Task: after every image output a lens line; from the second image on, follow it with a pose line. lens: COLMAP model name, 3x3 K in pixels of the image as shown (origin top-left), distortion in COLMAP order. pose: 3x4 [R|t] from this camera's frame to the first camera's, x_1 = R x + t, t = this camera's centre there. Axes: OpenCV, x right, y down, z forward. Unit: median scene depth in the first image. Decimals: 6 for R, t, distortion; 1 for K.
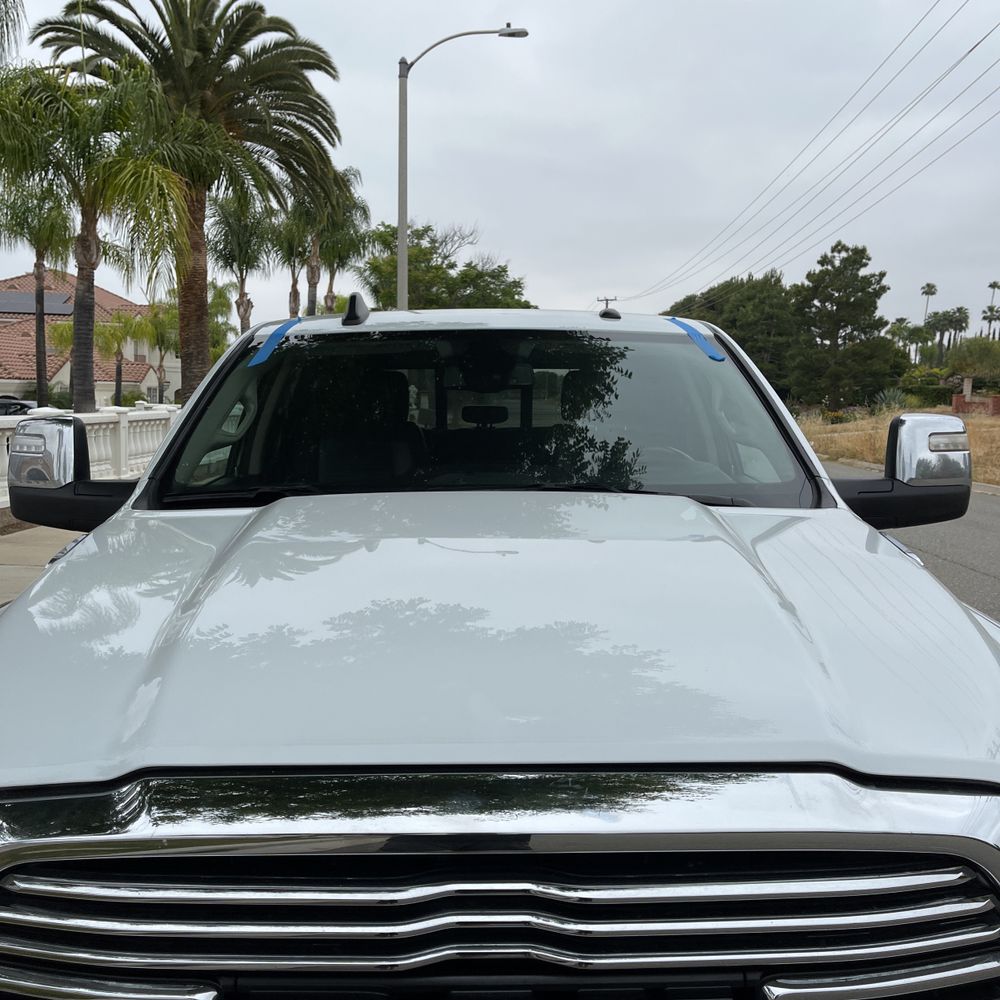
lens RADIAL K [[1009.0, 0, 487.7], [0, 1009.0, 509.8], [0, 0, 1]] dist [0.027335, 0.000000]
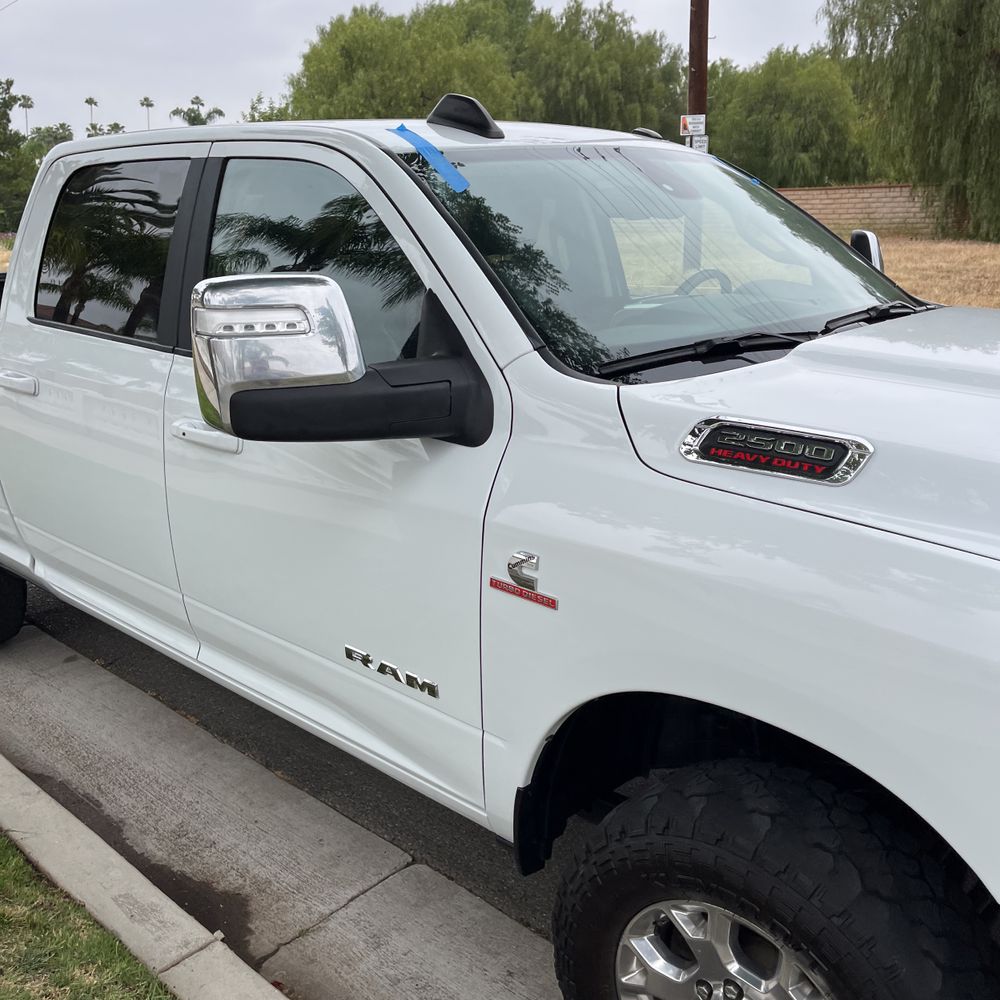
lens RADIAL K [[1009.0, 0, 509.6], [0, 1009.0, 516.0], [0, 0, 1]] dist [0.027335, 0.000000]
pose [[0.673418, -0.230663, 0.702356, -0.062158], [0.106954, 0.970480, 0.216171, -0.004800], [-0.731484, -0.070454, 0.678208, 0.030239]]
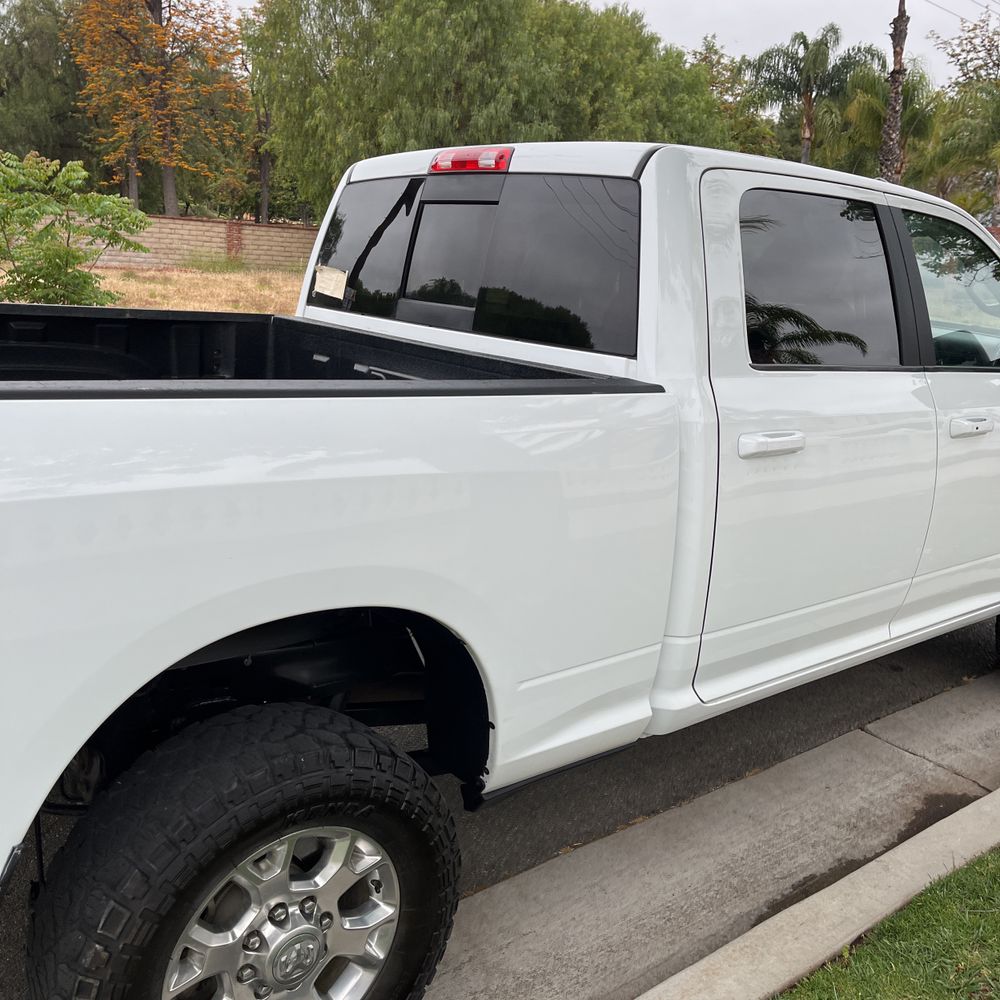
lens RADIAL K [[1009.0, 0, 495.3], [0, 1009.0, 488.4], [0, 0, 1]] dist [0.027335, 0.000000]
pose [[-0.624098, -0.234868, 0.745210, -0.067820], [0.025636, 0.947084, 0.319961, -0.021121], [-0.780925, 0.218791, -0.585052, 0.164422]]
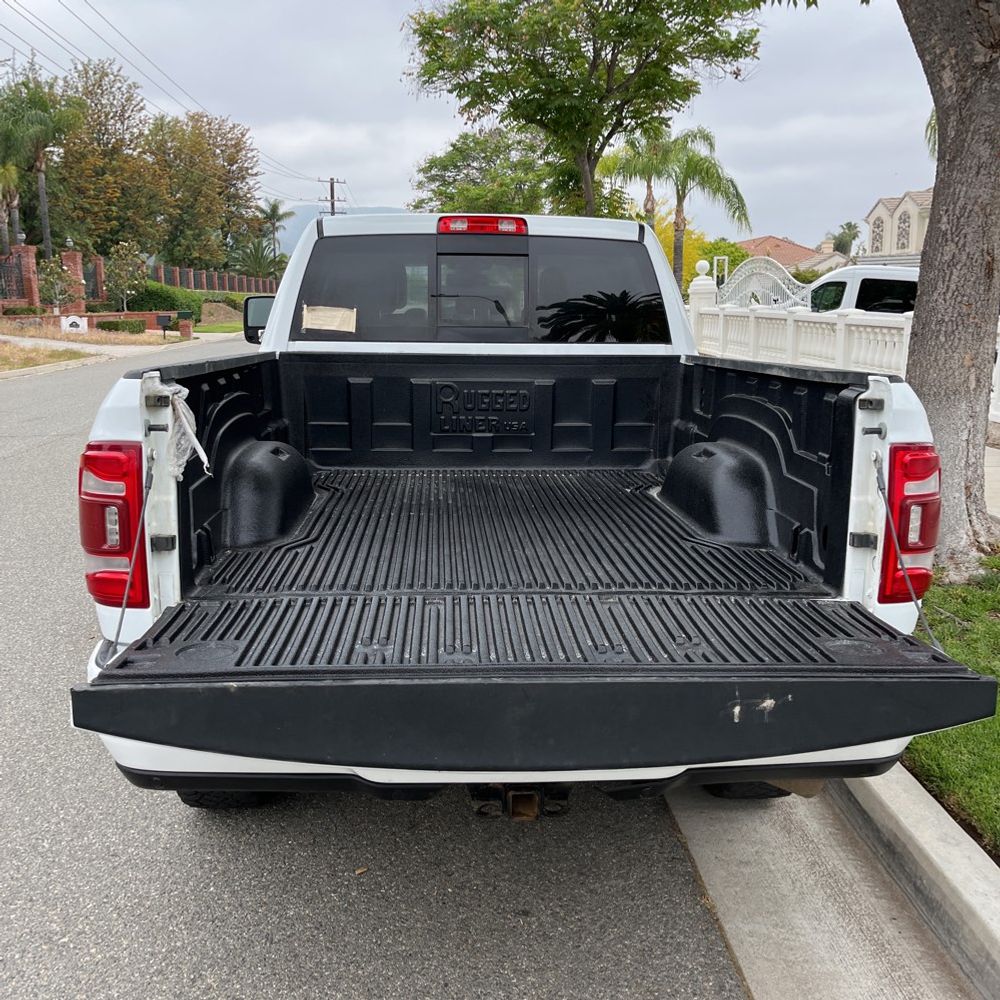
lens RADIAL K [[1009.0, 0, 494.8], [0, 1009.0, 494.6], [0, 0, 1]] dist [0.027335, 0.000000]
pose [[-0.998484, -0.021782, -0.050541, -0.000450], [-0.036254, 0.951255, 0.306267, -0.025896], [0.041406, 0.307635, -0.950603, 0.227895]]
